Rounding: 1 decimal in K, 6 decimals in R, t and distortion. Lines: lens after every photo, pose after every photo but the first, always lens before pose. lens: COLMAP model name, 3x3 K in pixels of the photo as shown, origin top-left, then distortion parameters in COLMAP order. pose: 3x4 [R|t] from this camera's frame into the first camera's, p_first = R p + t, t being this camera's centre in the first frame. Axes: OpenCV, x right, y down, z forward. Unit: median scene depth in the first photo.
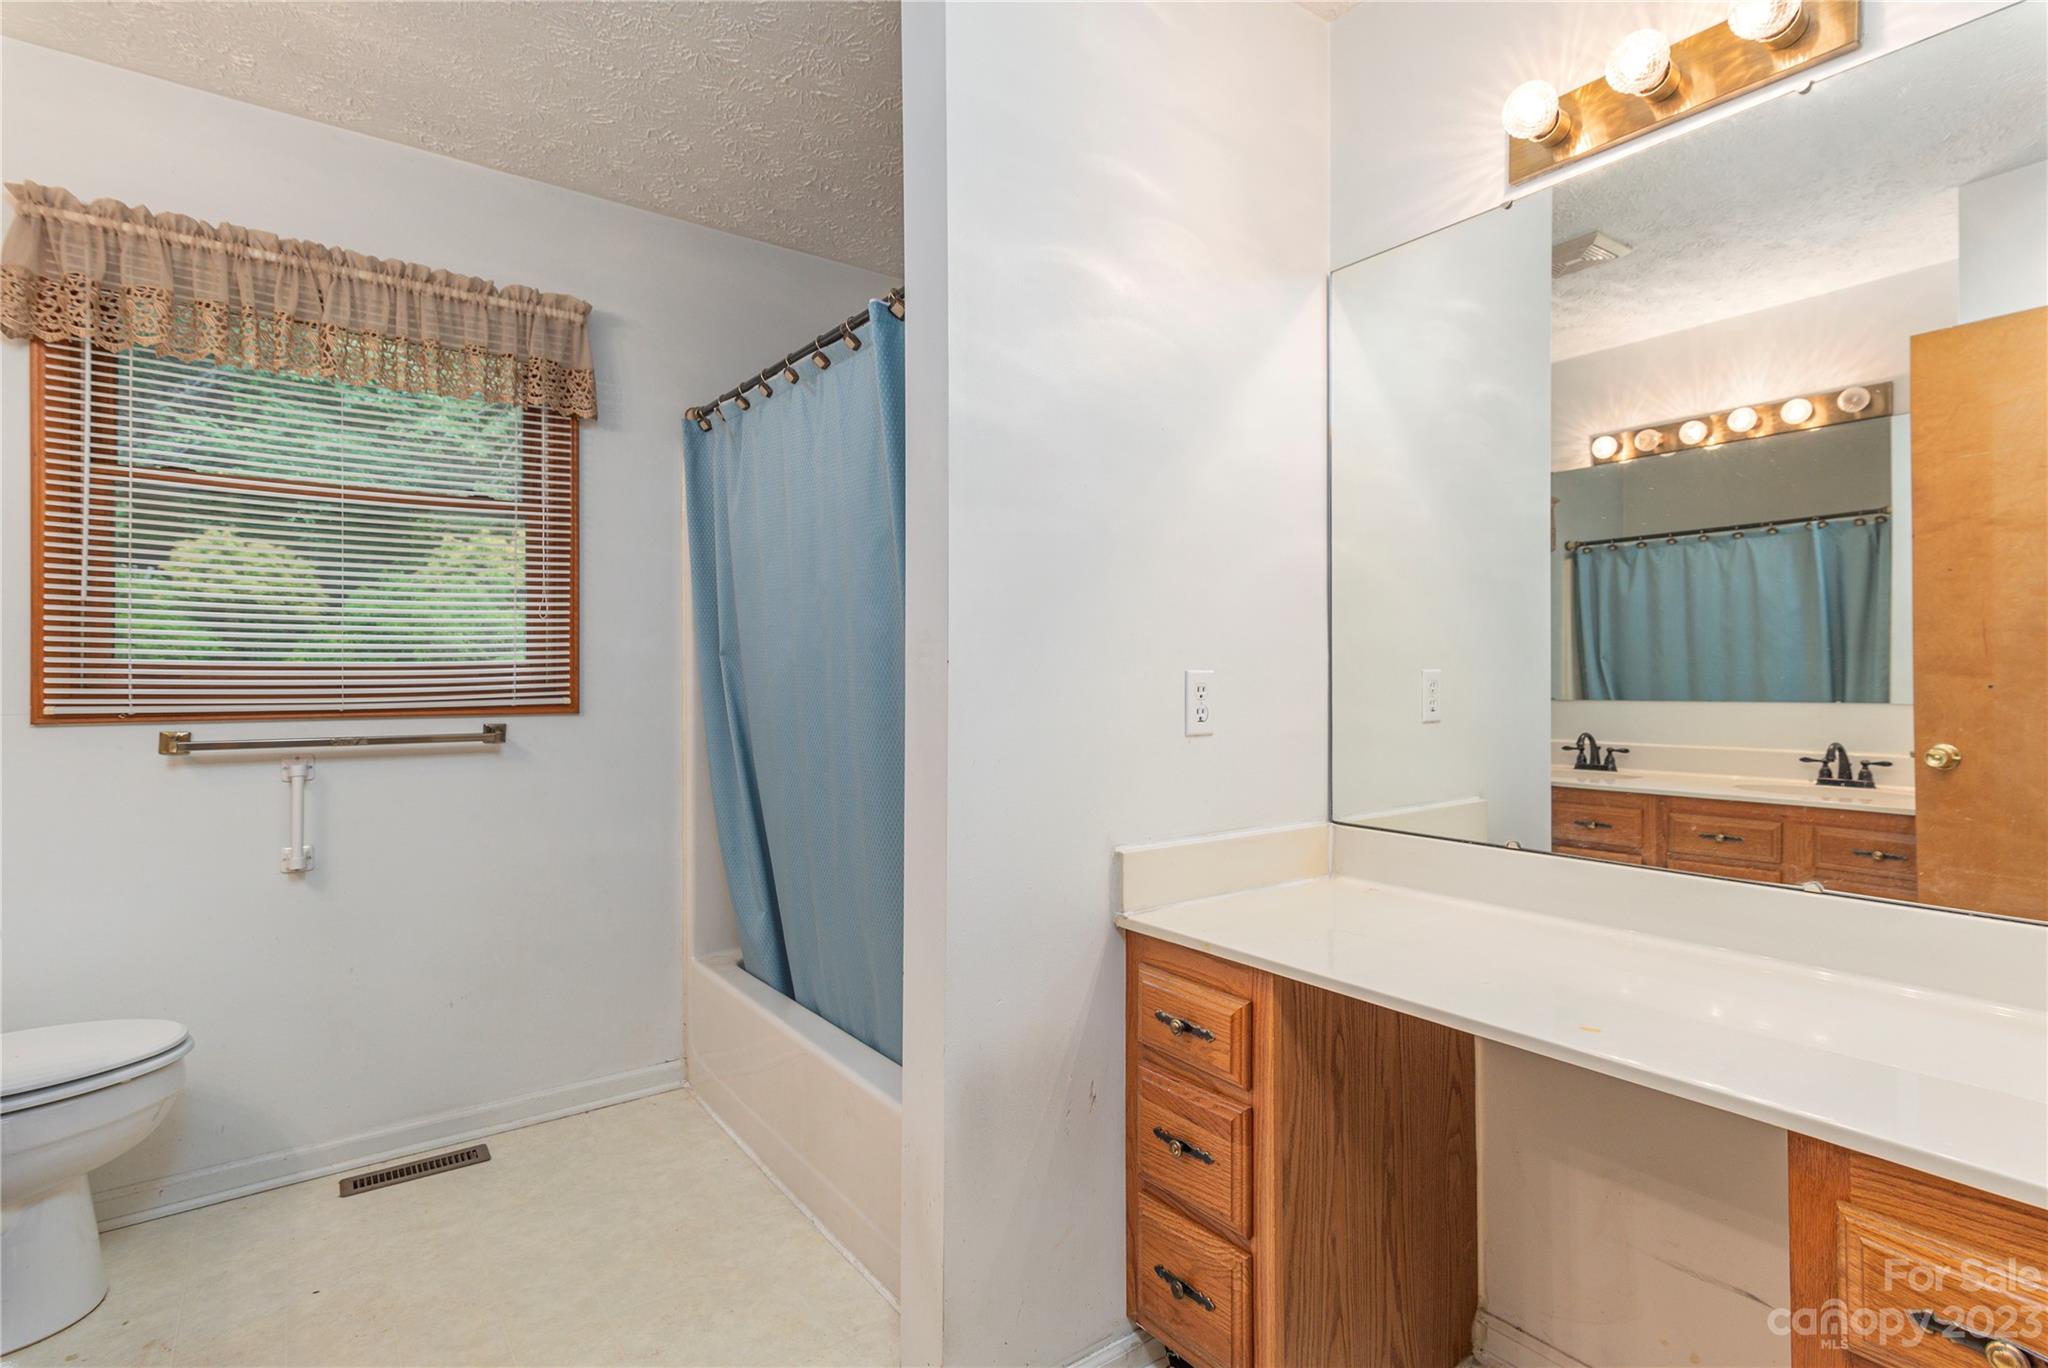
lens RADIAL K [[1002.0, 0, 1021.8], [0, 1002.0, 664.5], [0, 0, 1]] dist [0.011161, 0.001683]
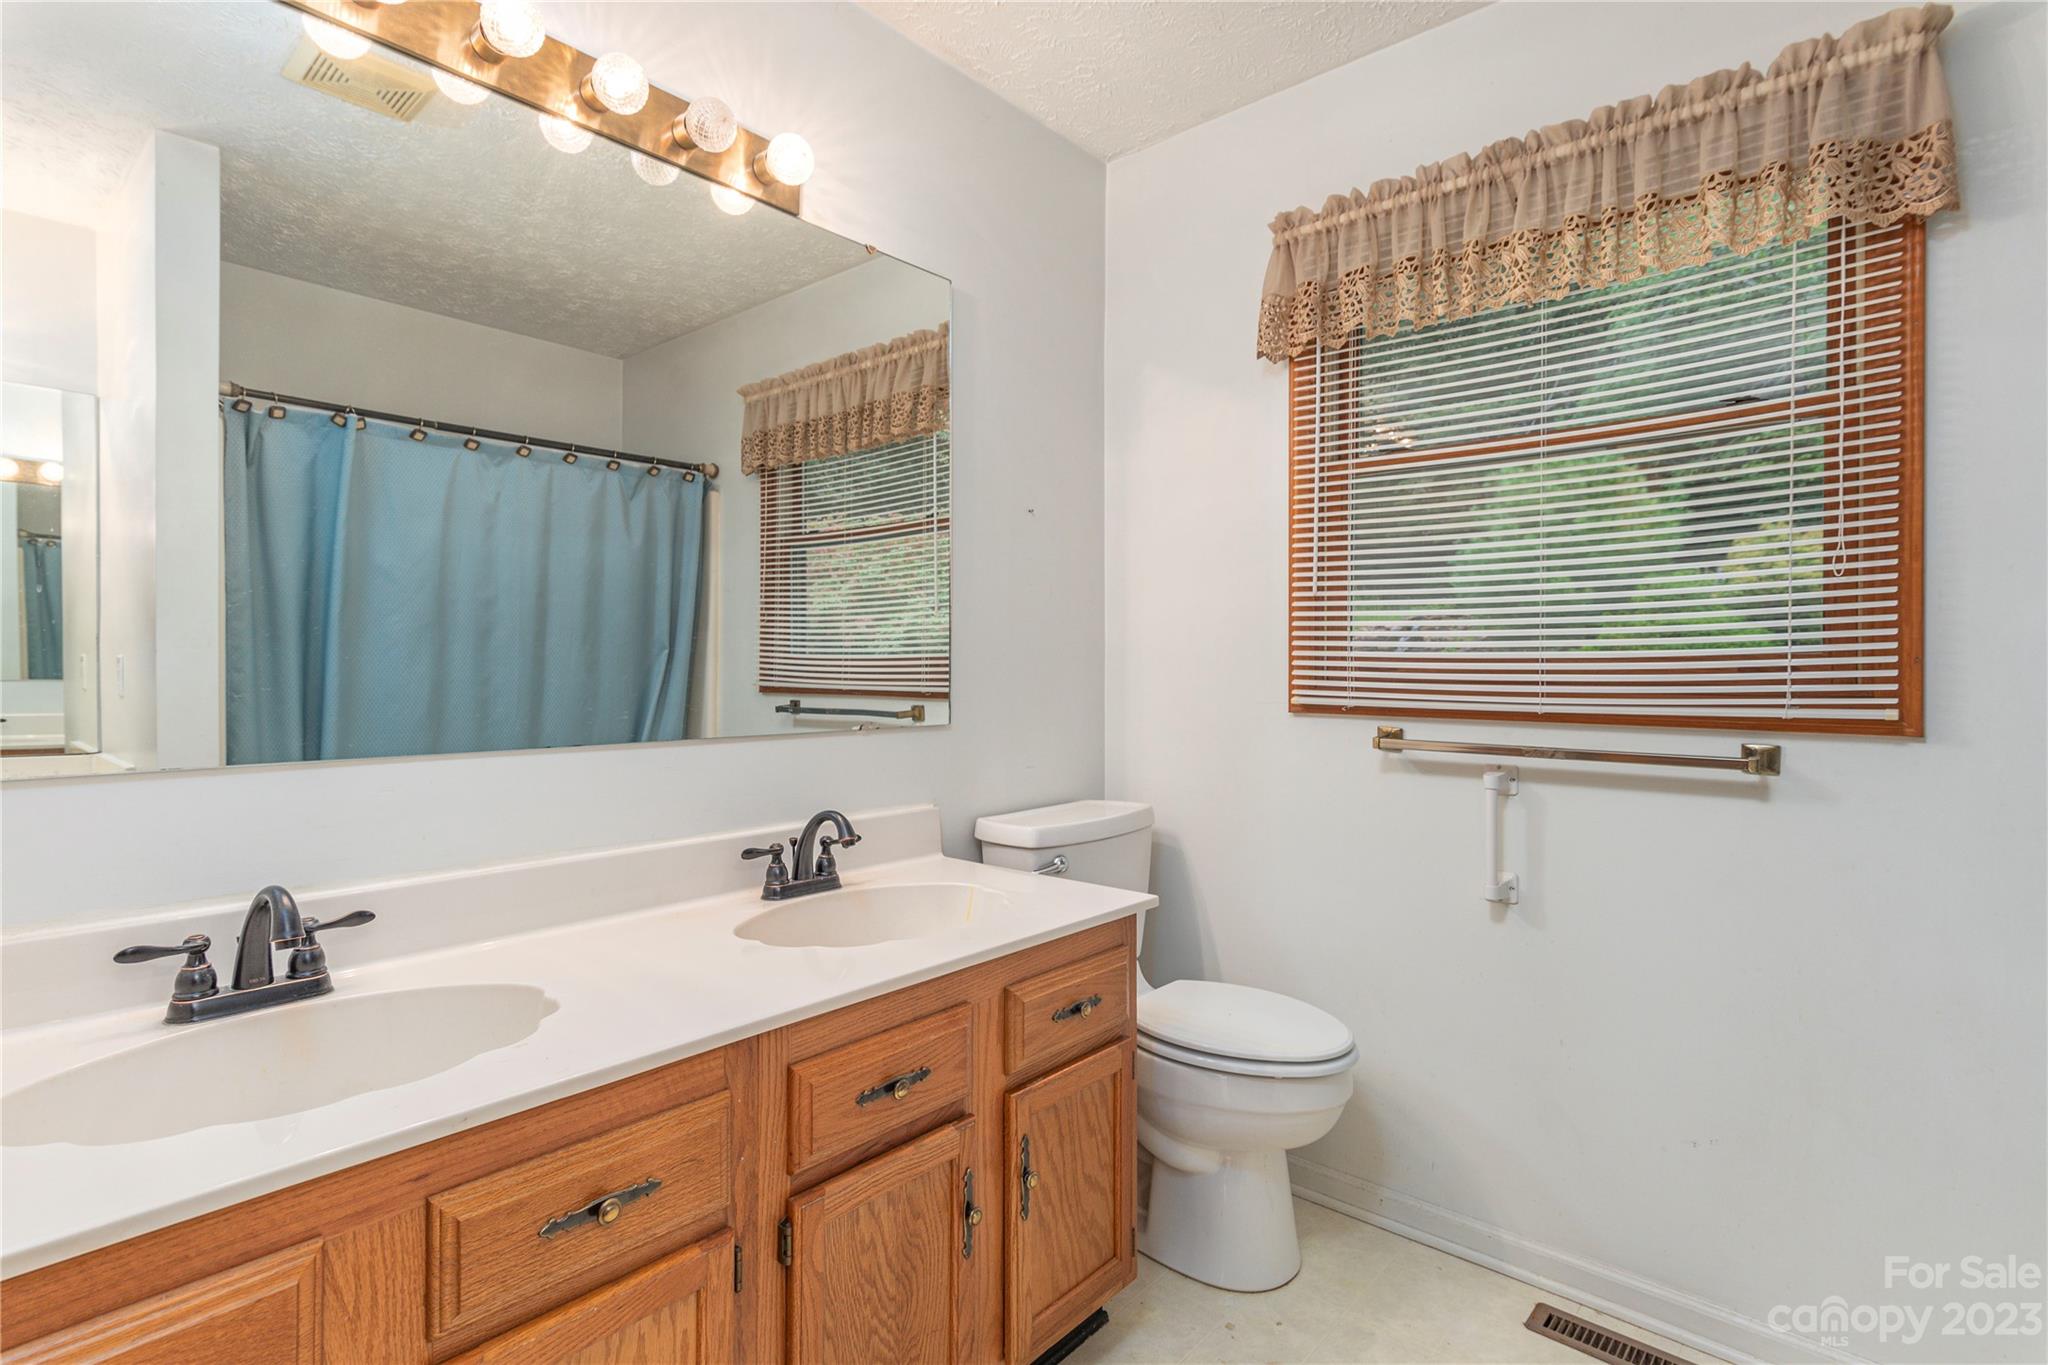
lens RADIAL K [[1002.0, 0, 1020.9], [0, 1002.0, 668.3], [0, 0, 1]] dist [0.011161, 0.001683]
pose [[0.214889, 0.003489, -0.976632, 0.014403], [0.004925, 0.999977, 0.004657, 0.004419], [0.976626, -0.005811, 0.214867, 0.426630]]
